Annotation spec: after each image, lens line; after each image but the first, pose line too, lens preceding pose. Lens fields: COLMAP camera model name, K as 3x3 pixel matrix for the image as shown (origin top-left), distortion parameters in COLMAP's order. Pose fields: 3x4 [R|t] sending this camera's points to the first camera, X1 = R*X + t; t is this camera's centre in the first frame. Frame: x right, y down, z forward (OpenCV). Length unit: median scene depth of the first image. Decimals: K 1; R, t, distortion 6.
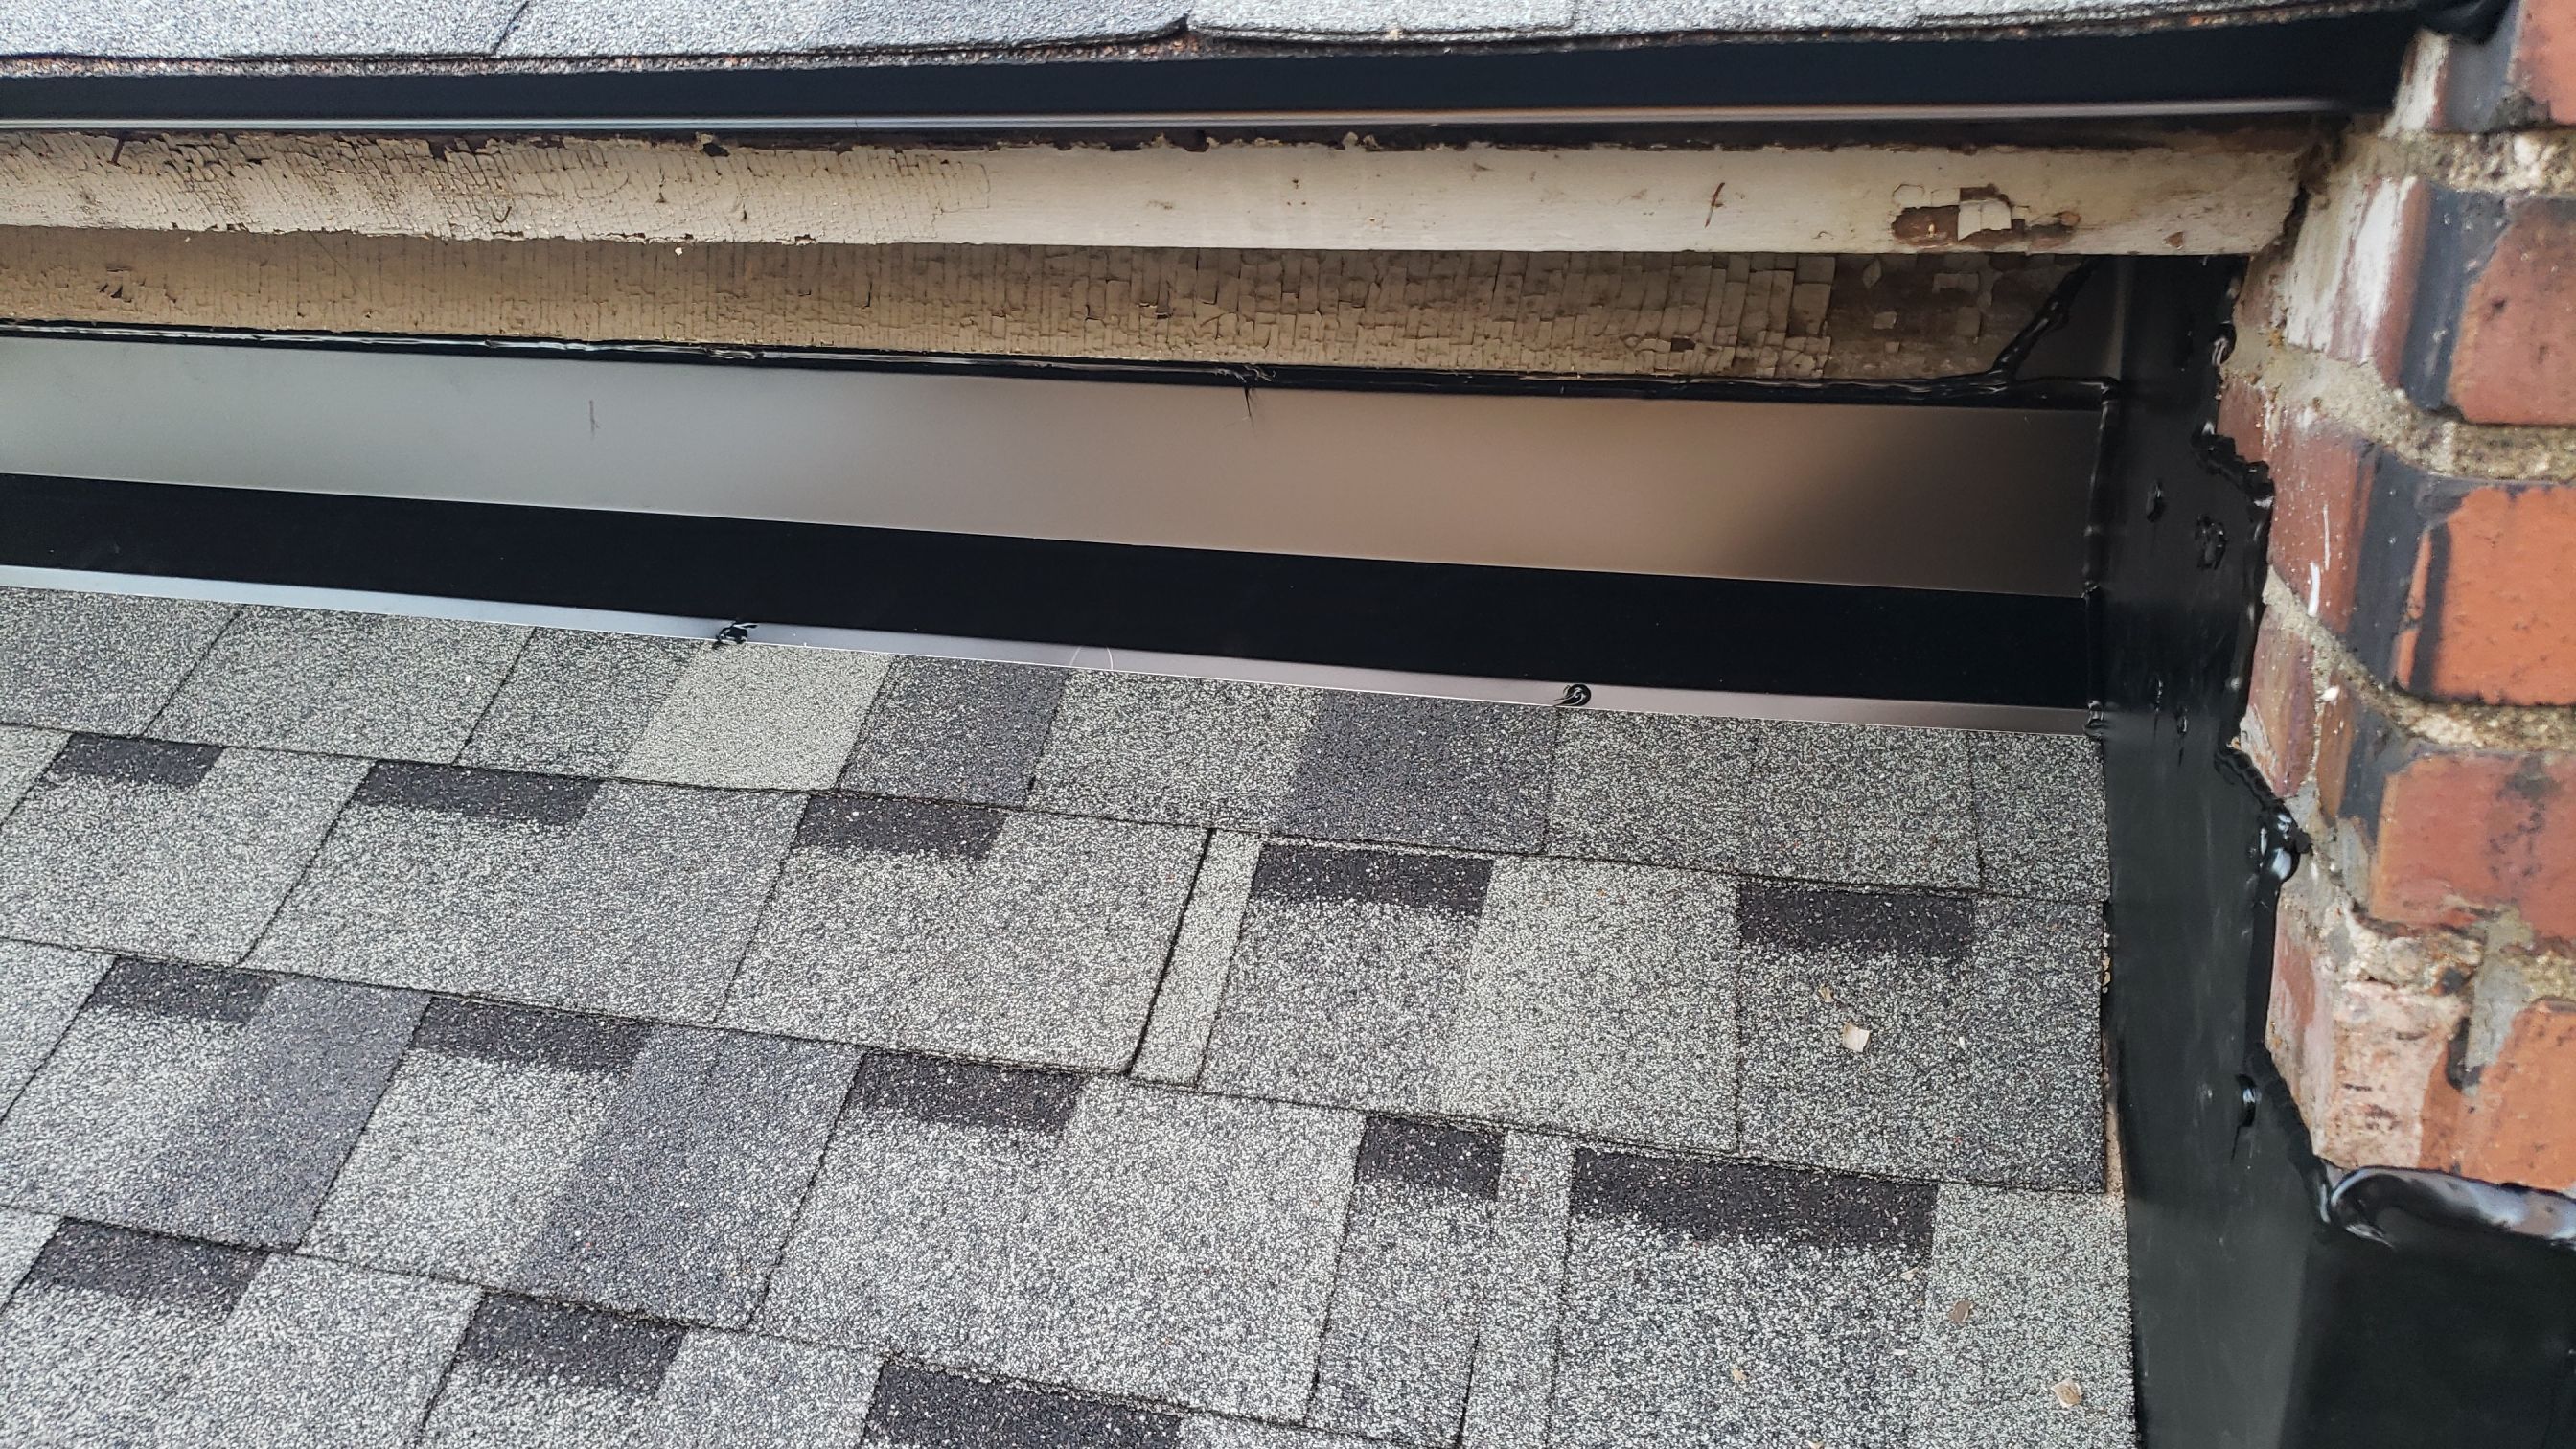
lens RADIAL K [[1949.6, 0, 1227.9], [0, 1949.6, 726.8], [0, 0, 1]] dist [0.126433, -0.324163]
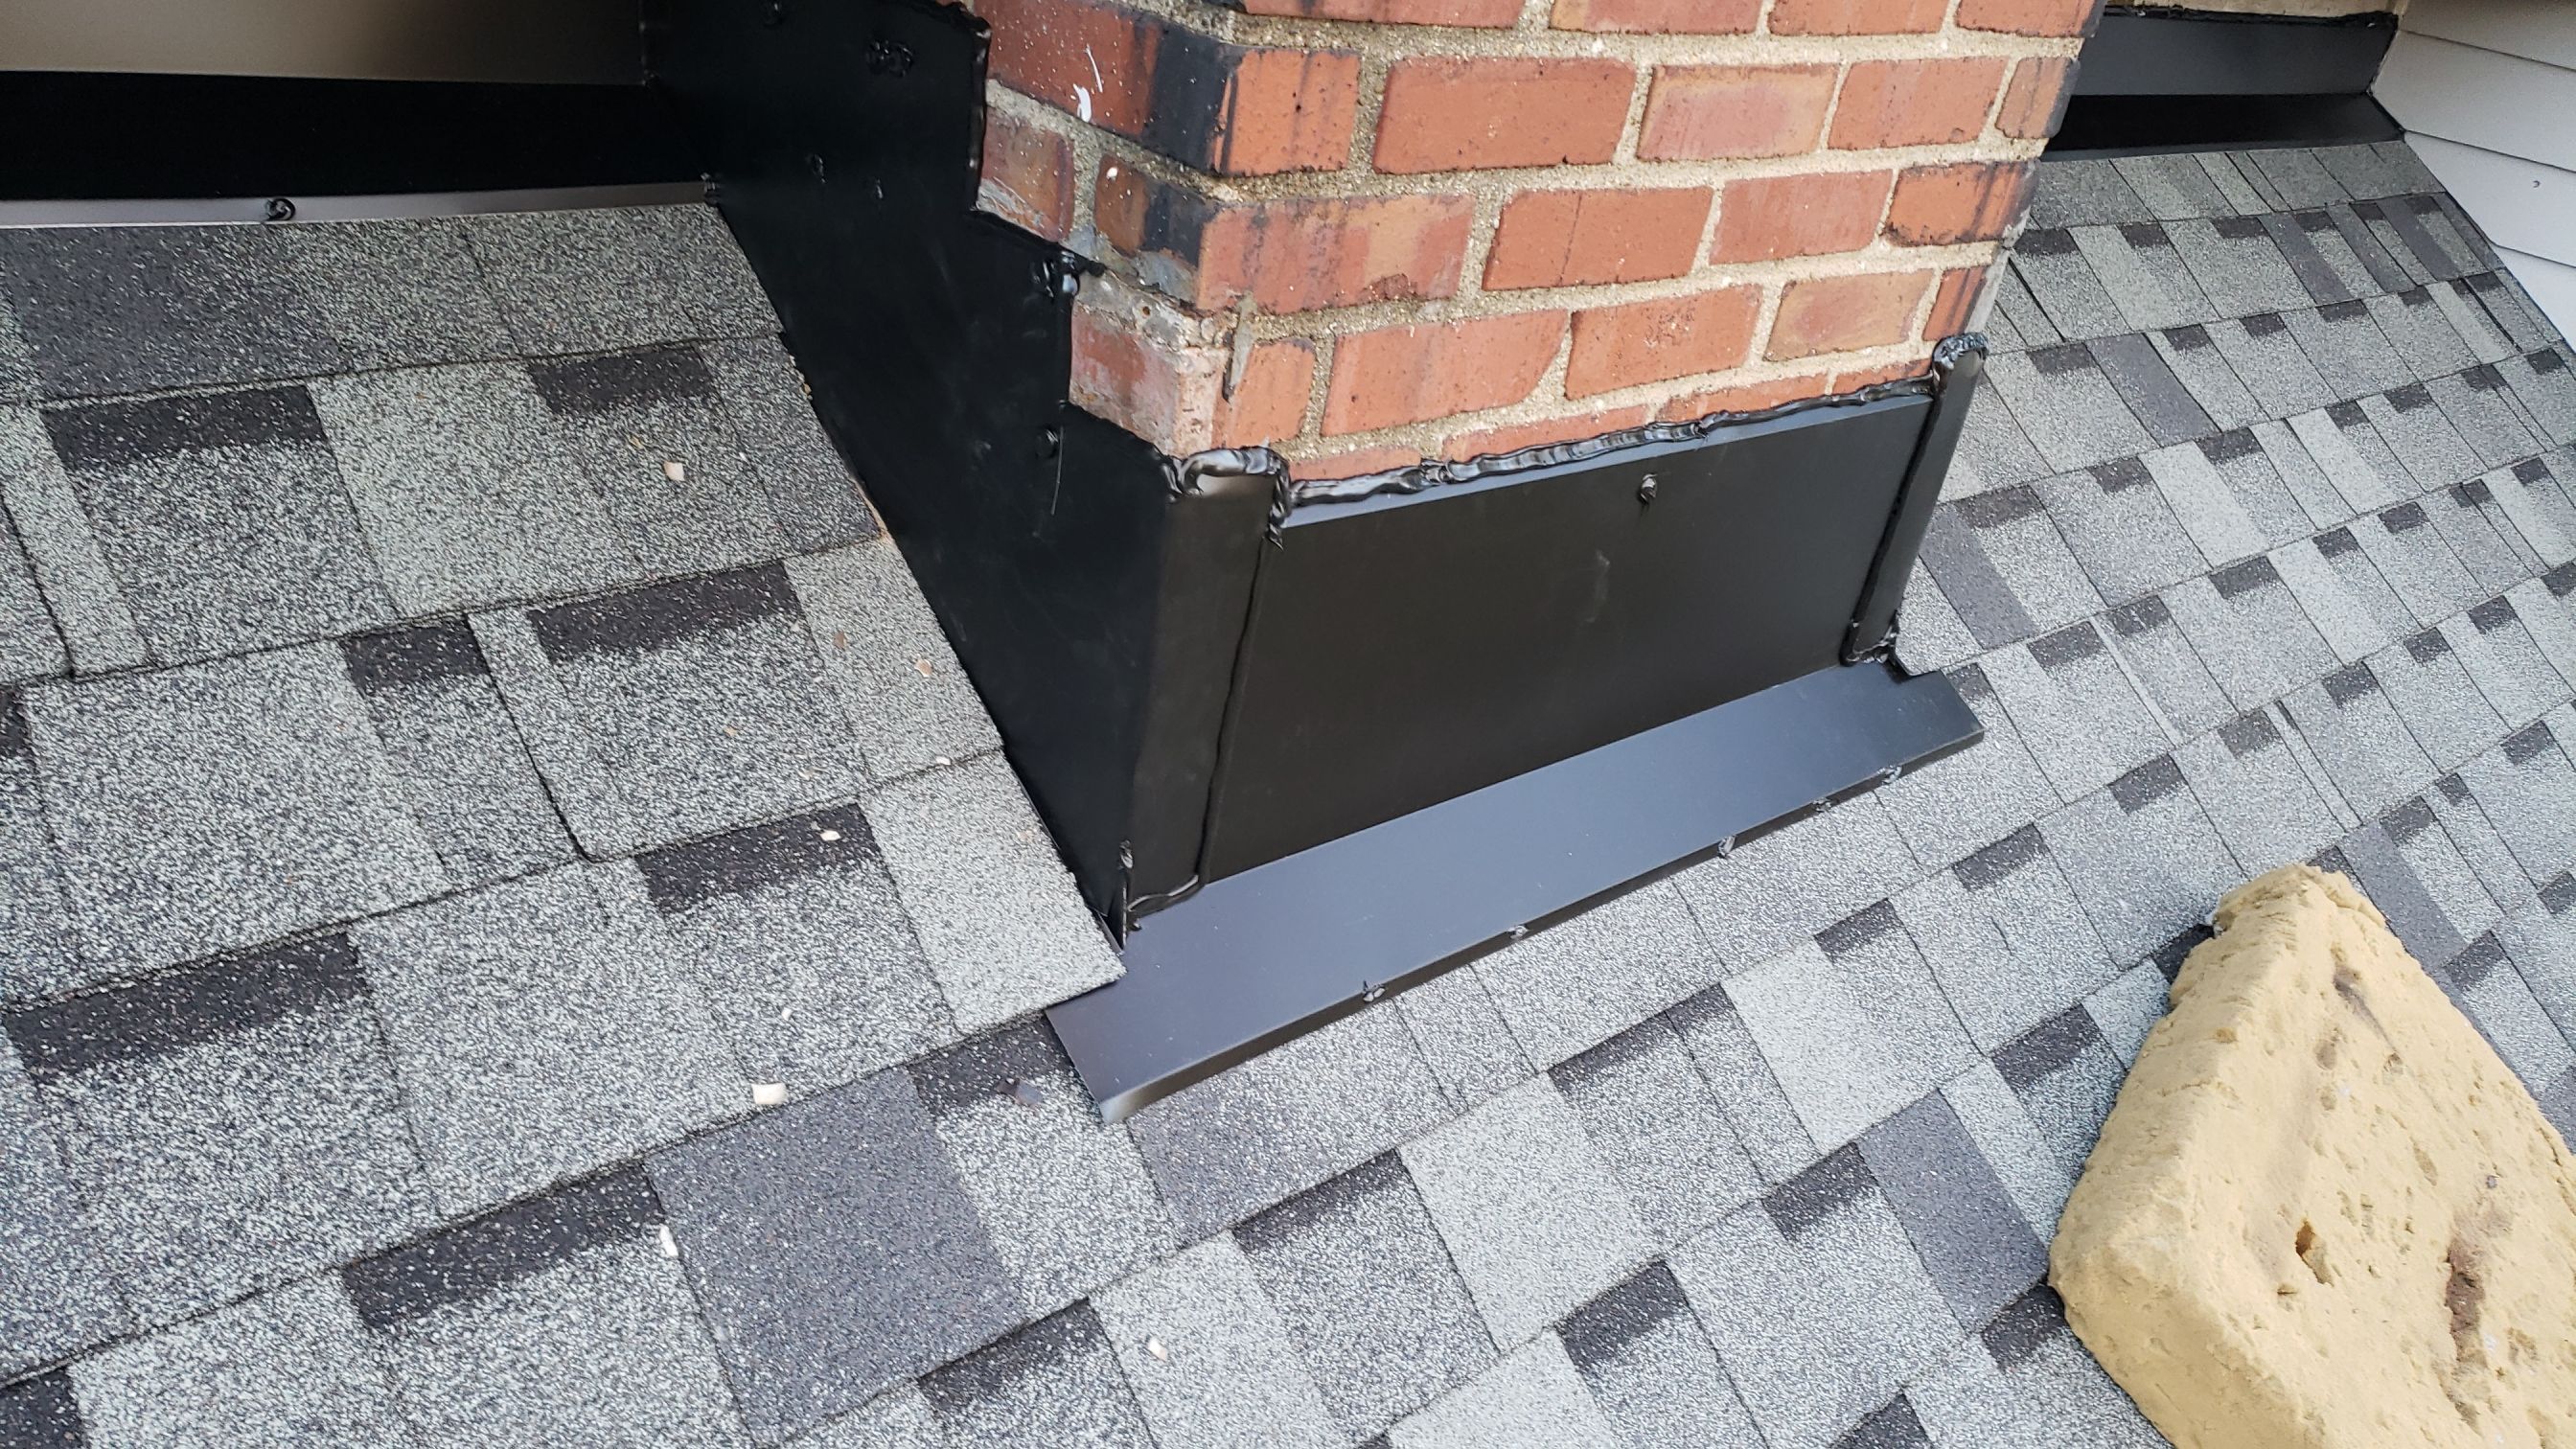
lens RADIAL K [[2009.9, 0, 1301.5], [0, 2009.9, 759.6], [0, 0, 1]] dist [0.098613, -0.150523]
pose [[0.518524, -0.327317, 0.789935, -0.591935], [0.077373, 0.938003, 0.337882, -0.081683], [-0.851555, -0.114080, 0.511702, -0.031643]]
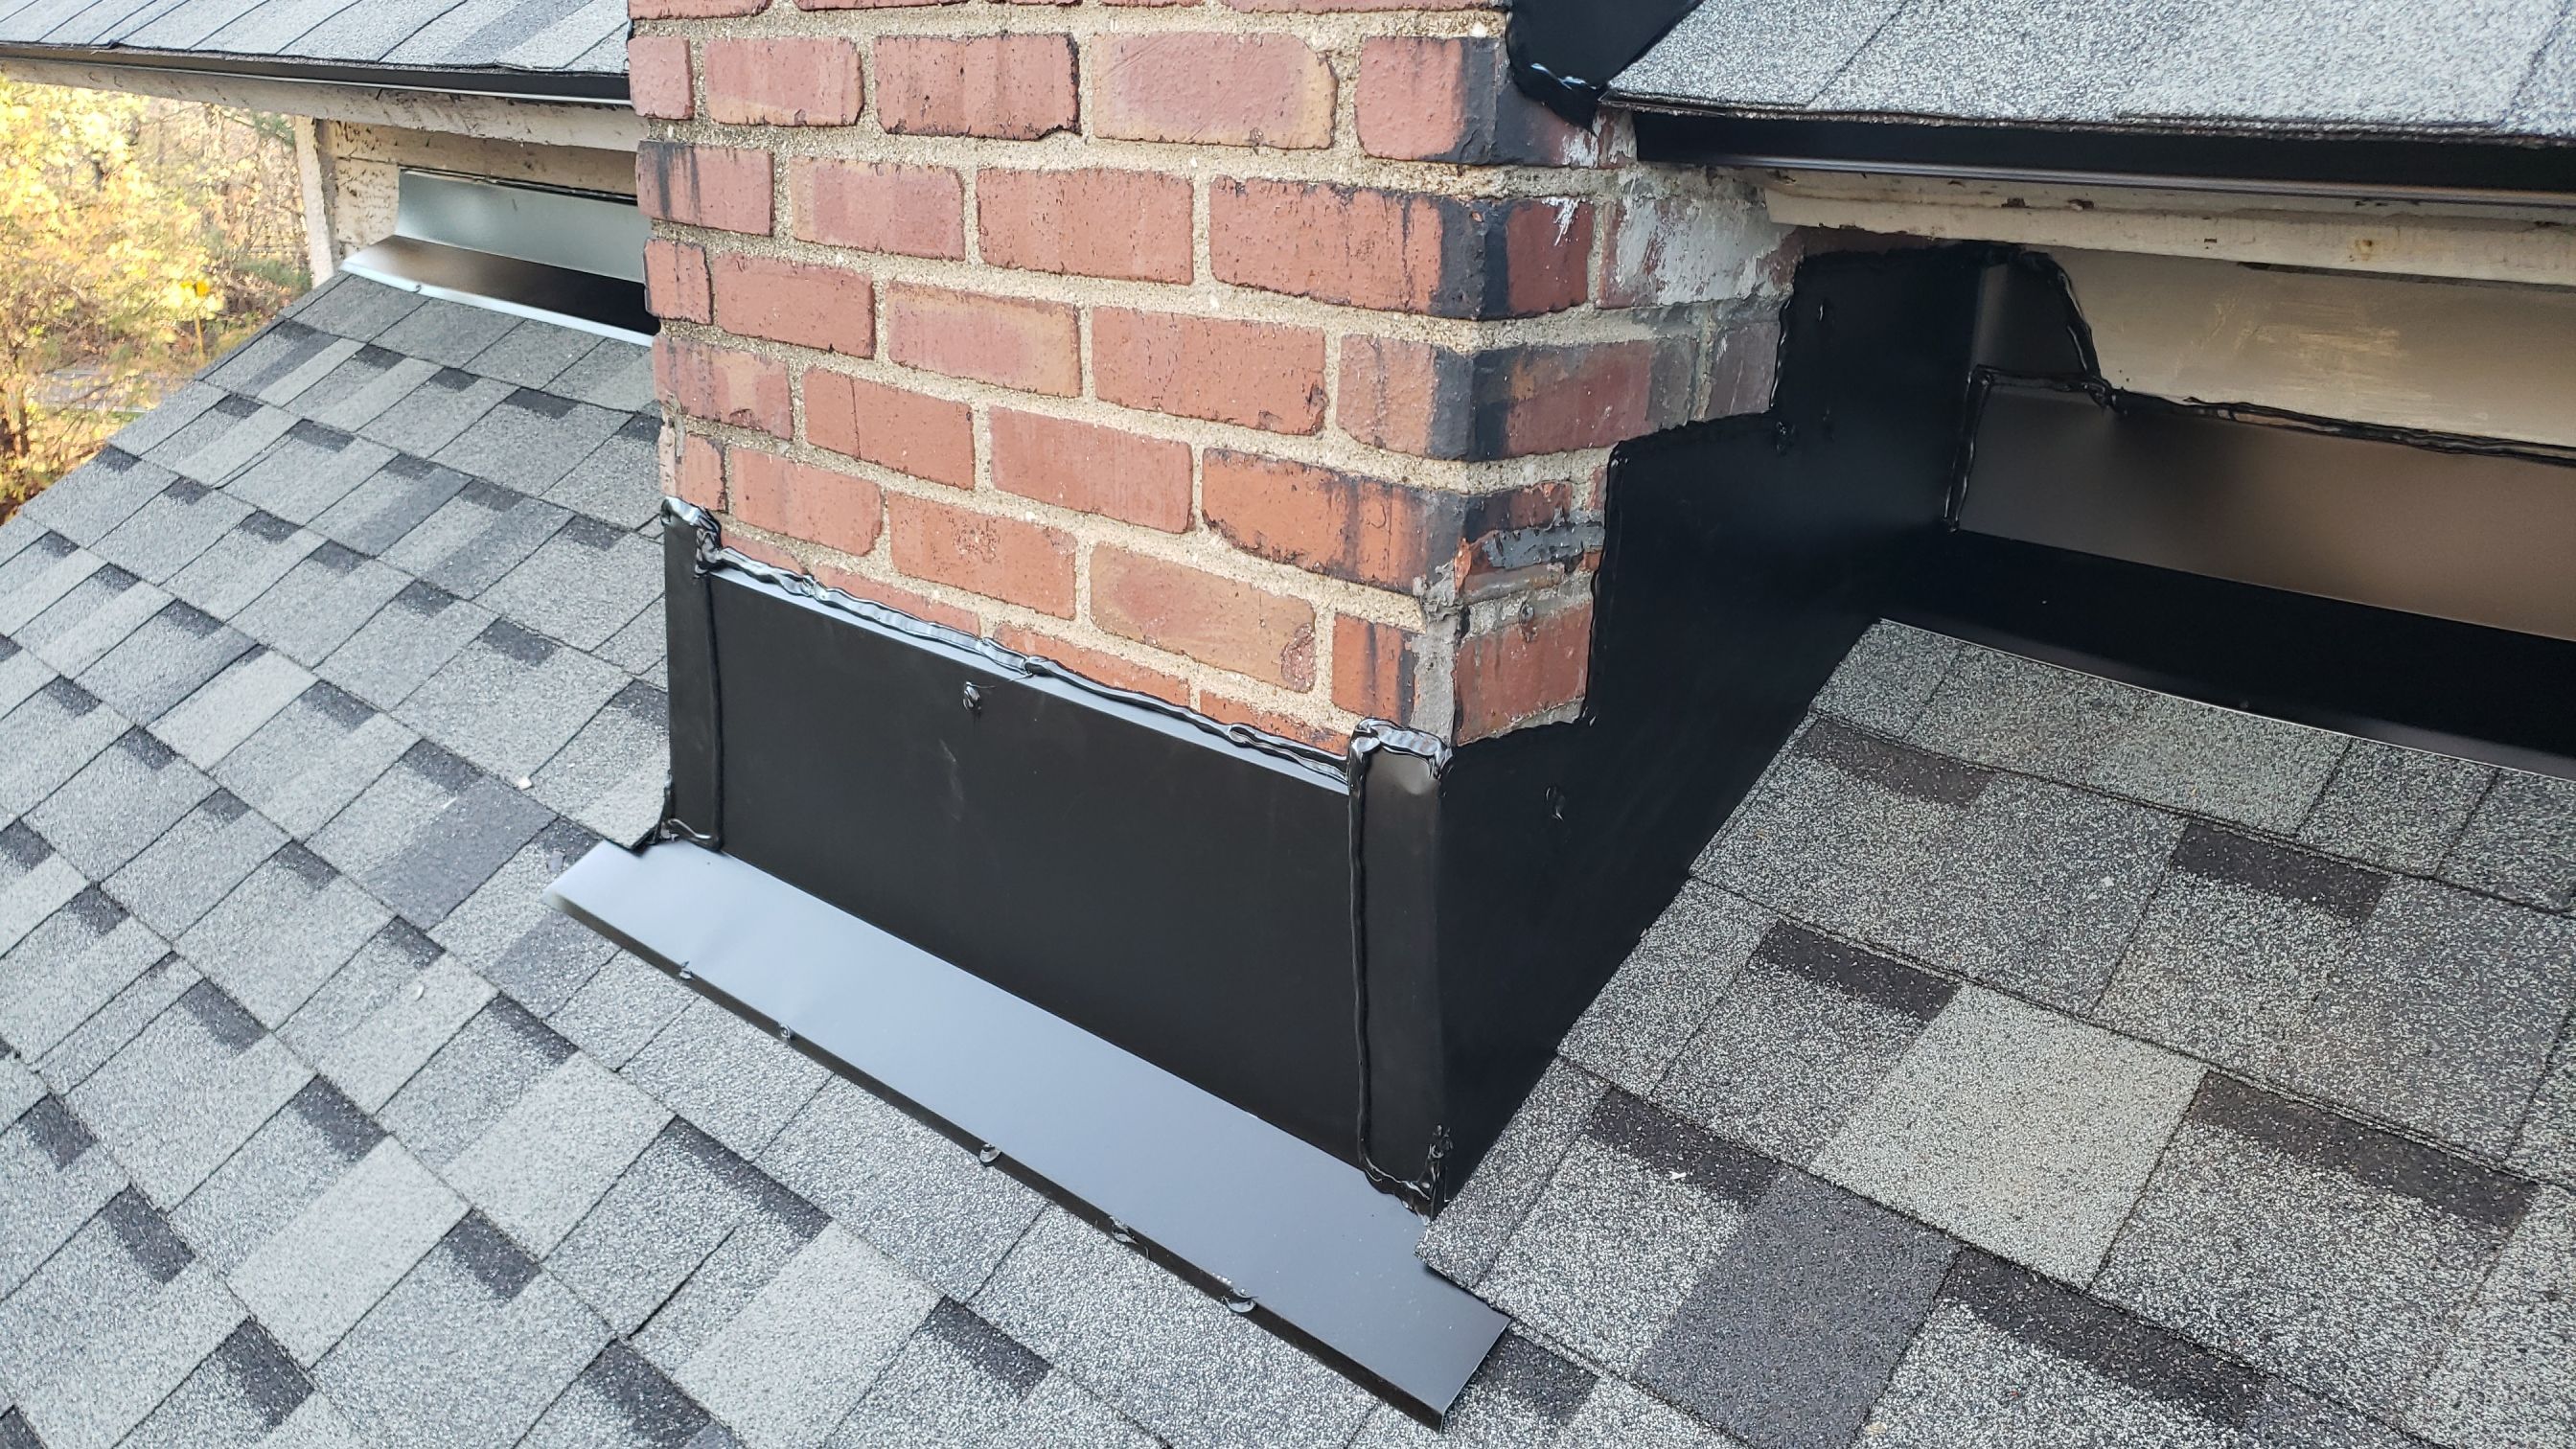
lens RADIAL K [[2009.9, 0, 1301.5], [0, 2009.9, 759.6], [0, 0, 1]] dist [0.098613, -0.150523]
pose [[0.870686, 0.178270, -0.458395, 1.842660], [-0.168905, 0.983697, 0.061740, 0.177725], [0.461928, 0.023669, 0.886601, -0.731262]]
